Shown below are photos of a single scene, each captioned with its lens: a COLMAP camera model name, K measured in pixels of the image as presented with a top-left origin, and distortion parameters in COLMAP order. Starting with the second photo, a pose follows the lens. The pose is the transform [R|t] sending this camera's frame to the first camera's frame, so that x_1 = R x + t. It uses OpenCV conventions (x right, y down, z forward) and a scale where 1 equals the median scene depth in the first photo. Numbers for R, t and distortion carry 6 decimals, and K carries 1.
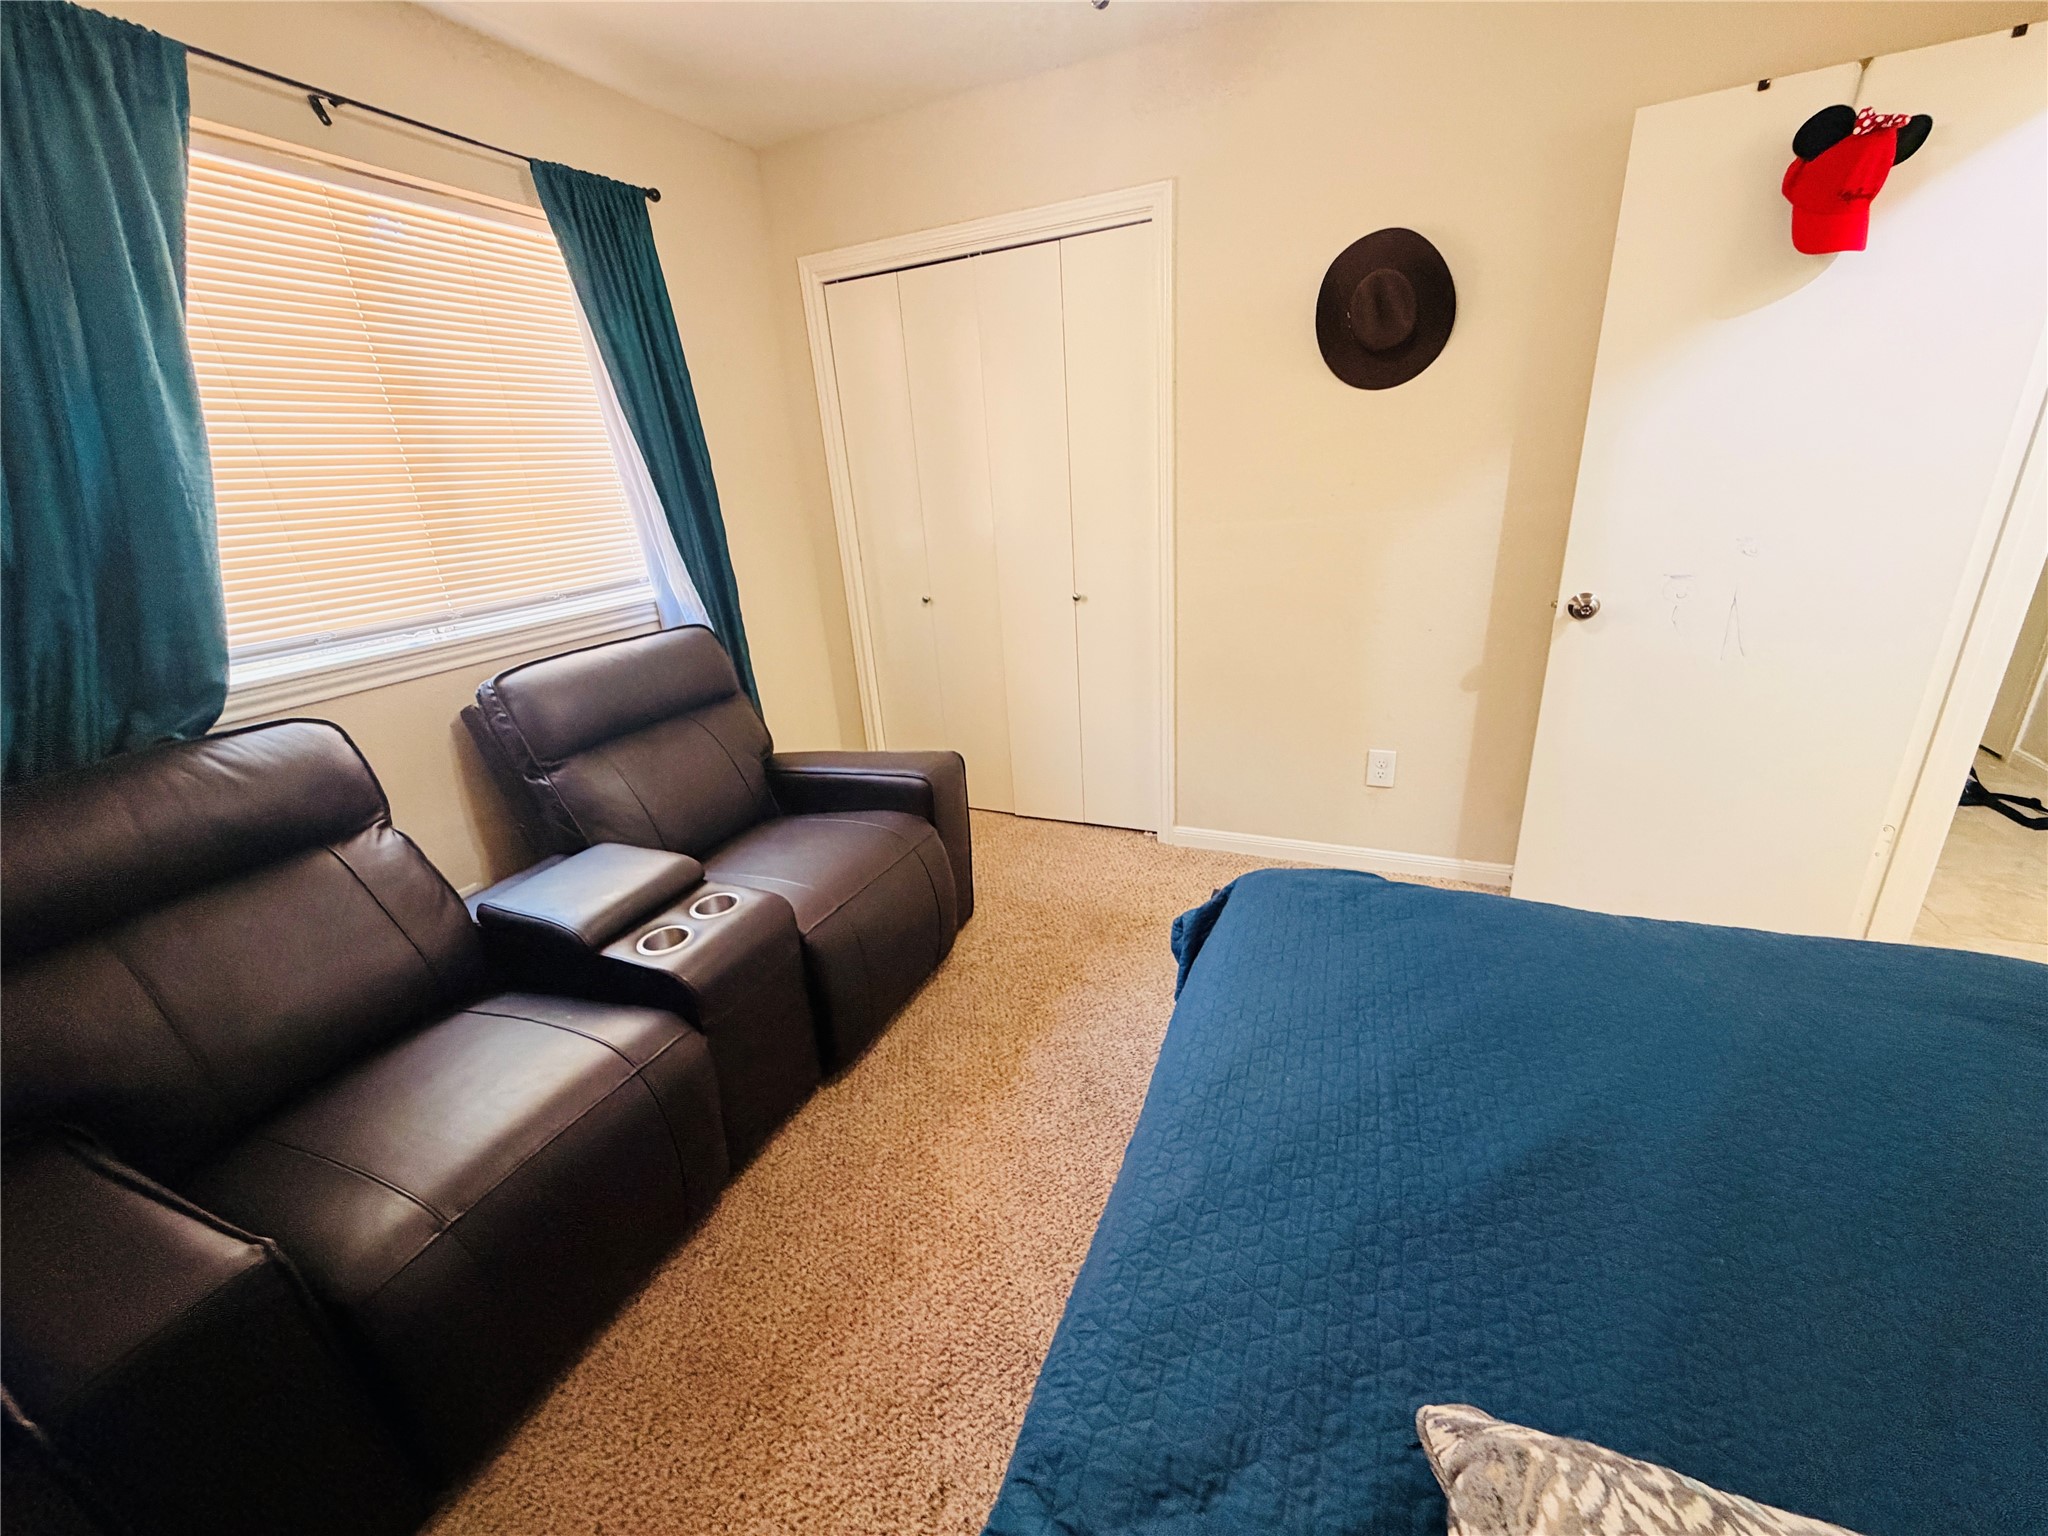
lens RADIAL K [[816.7, 0, 1030.1], [0, 816.7, 768.0], [0, 0, 1]] dist [-0.000536, -0.000904]
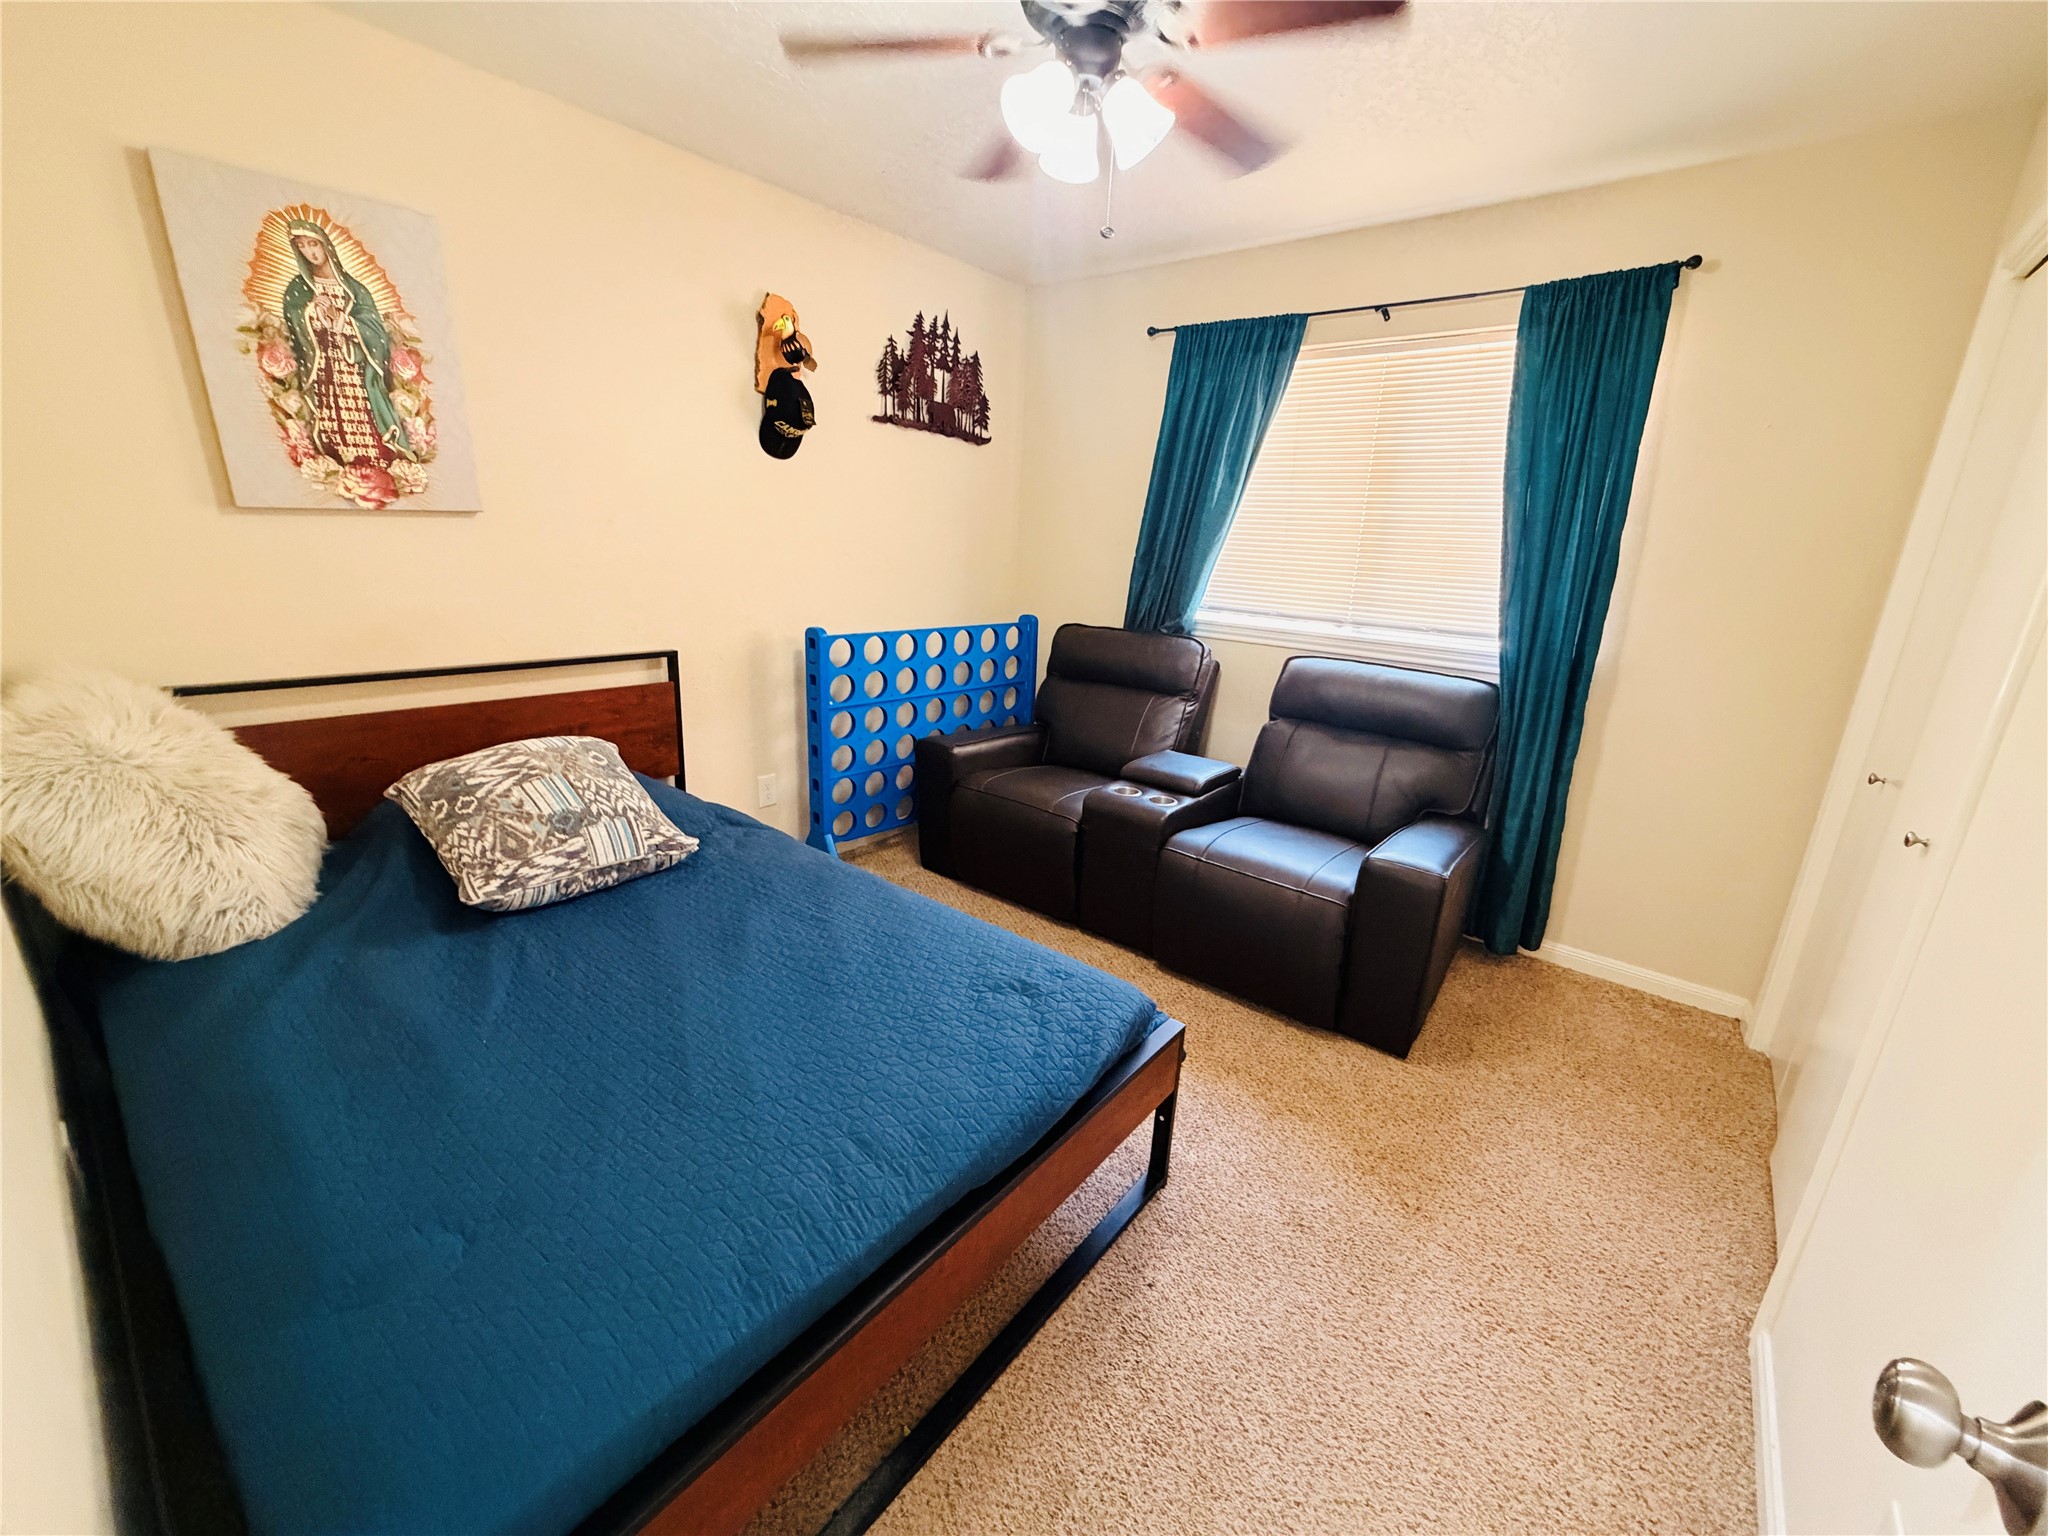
lens RADIAL K [[816.7, 0, 1030.3], [0, 816.7, 762.1], [0, 0, 1]] dist [-0.000536, -0.000904]
pose [[-0.280894, 0.308413, -0.908834, 1.024549], [-0.357617, 0.845130, 0.397323, -0.401508], [0.890623, 0.436620, -0.127098, 0.882785]]
